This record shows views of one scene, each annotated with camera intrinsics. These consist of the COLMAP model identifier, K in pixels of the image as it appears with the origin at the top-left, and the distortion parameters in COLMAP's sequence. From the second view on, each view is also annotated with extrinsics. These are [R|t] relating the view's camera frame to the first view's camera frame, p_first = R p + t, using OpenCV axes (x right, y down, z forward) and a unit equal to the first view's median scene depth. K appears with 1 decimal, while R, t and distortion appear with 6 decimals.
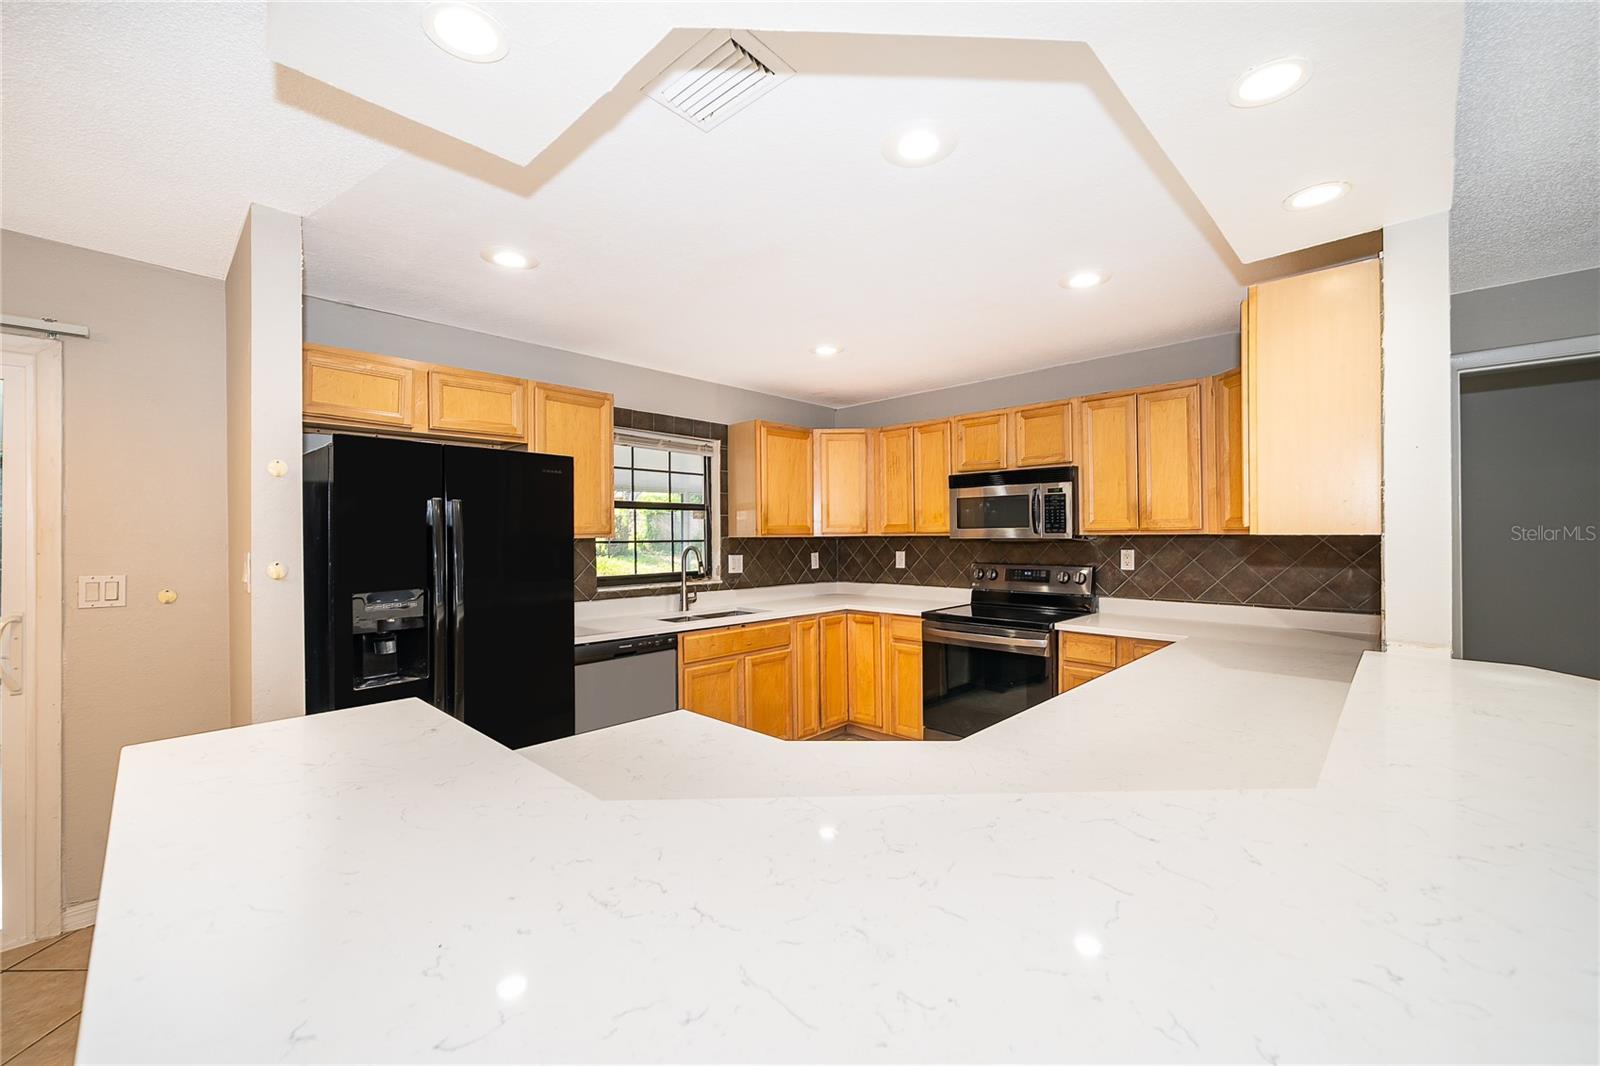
lens RADIAL K [[618.3, 0, 797.3], [0, 618.3, 530.0], [0, 0, 1]] dist [-0.002662, -0.000537]
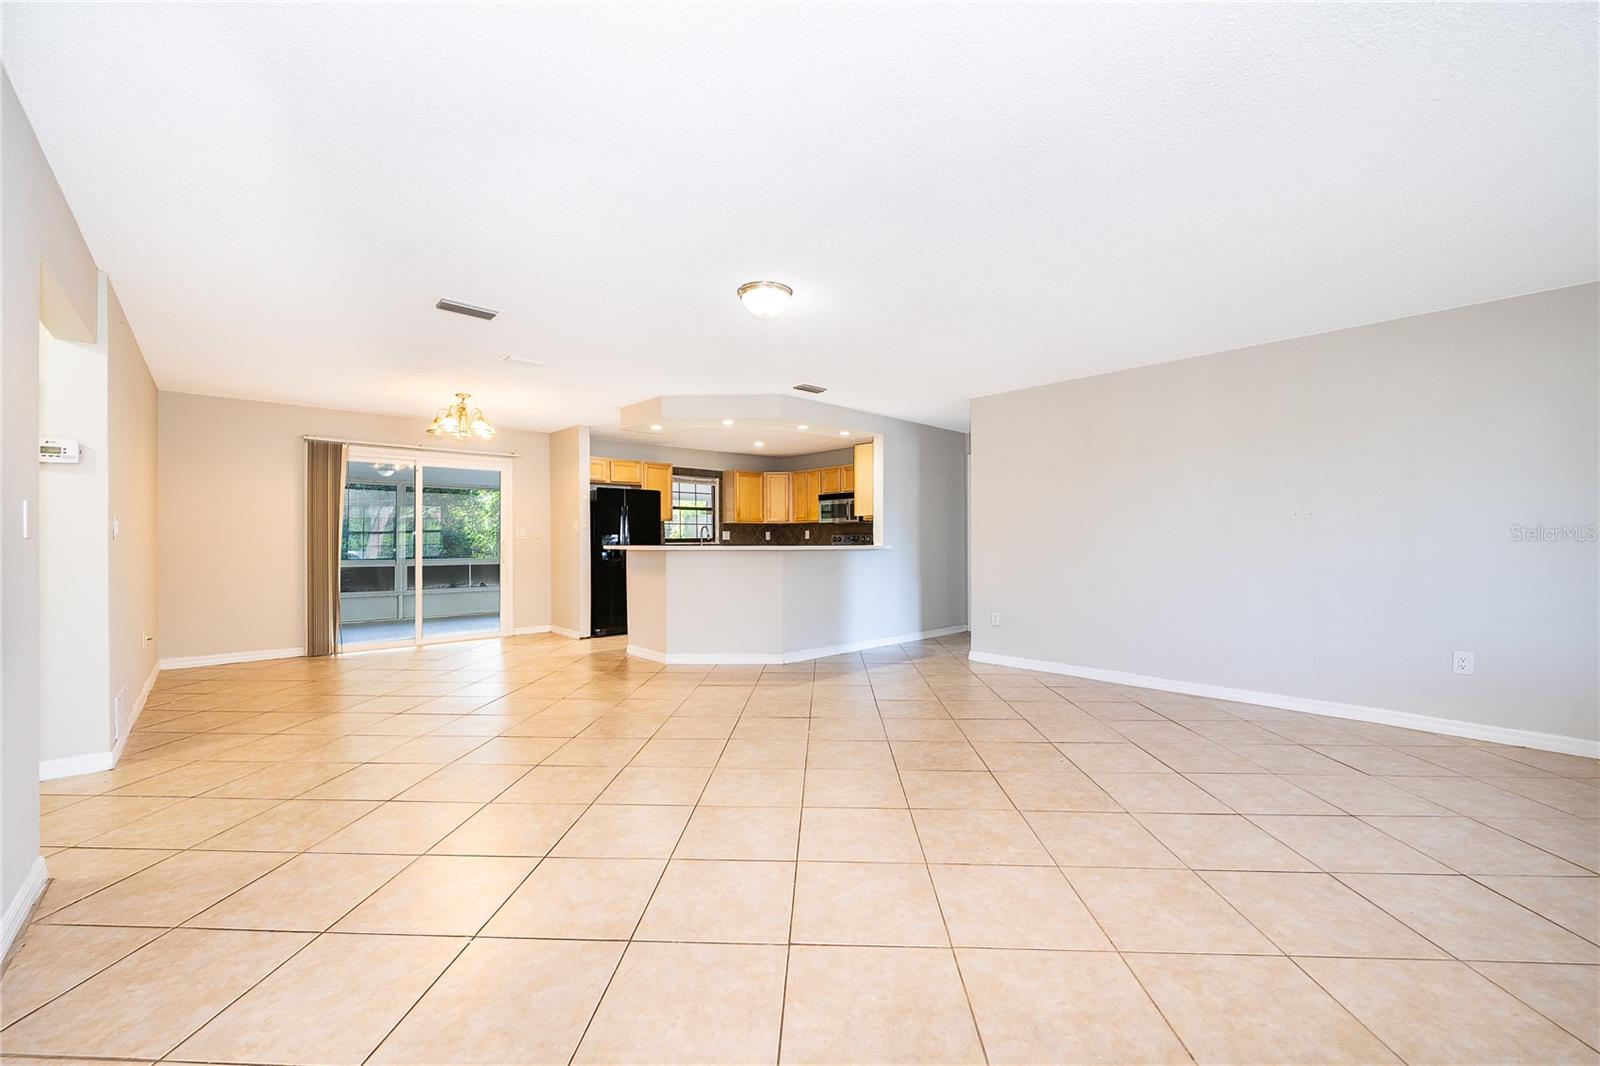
lens RADIAL K [[618.3, 0, 797.8], [0, 618.3, 537.2], [0, 0, 1]] dist [-0.002662, -0.000537]
pose [[0.998760, 0.001280, -0.049775, 0.288588], [-0.001111, 0.999994, 0.003427, 0.059799], [0.049779, -0.003367, 0.998755, -1.282021]]
